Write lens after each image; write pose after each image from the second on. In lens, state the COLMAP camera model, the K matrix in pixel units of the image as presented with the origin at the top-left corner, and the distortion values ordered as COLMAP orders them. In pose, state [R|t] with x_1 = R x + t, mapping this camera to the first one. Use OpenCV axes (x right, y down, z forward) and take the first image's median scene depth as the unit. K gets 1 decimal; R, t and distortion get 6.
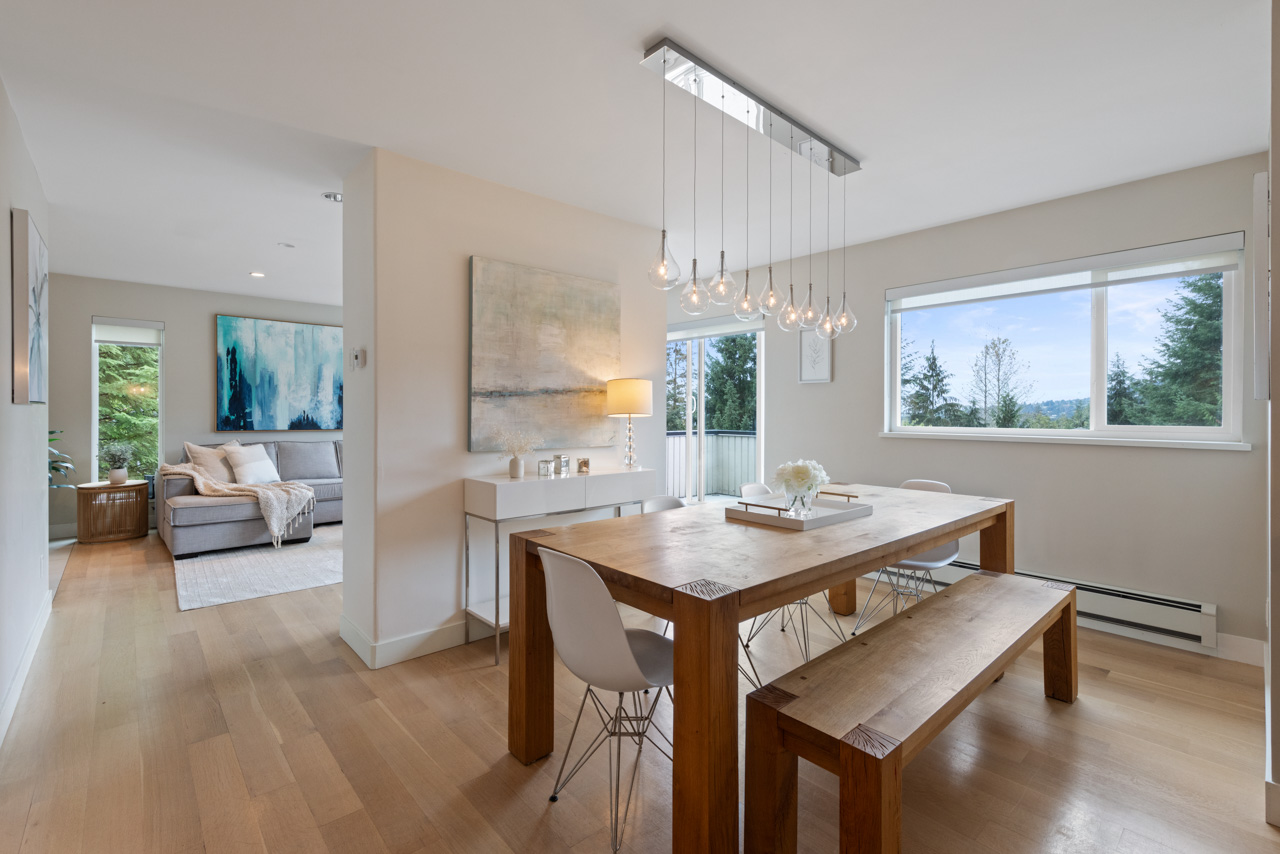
lens RADIAL K [[596.1, 0, 640.3], [0, 596.1, 410.6], [0, 0, 1]] dist [0.005083, -0.000214]
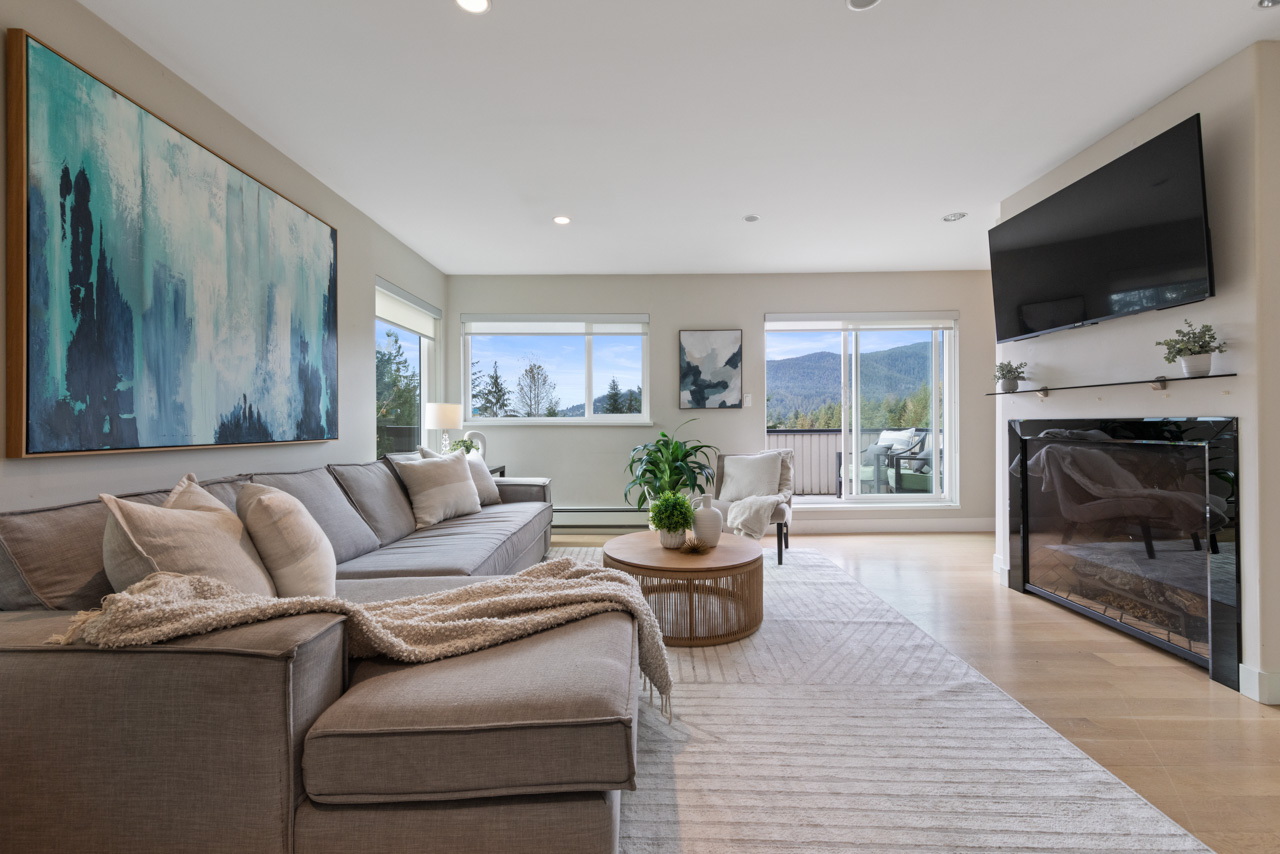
lens RADIAL K [[520.5, 0, 656.2], [0, 520.5, 419.2], [0, 0, 1]] dist [0.008407, -0.001998]
pose [[0.648071, -0.005315, 0.761562, -1.065313], [0.011836, 0.999925, -0.003093, 0.033524], [-0.761488, 0.011018, 0.648085, 0.938530]]
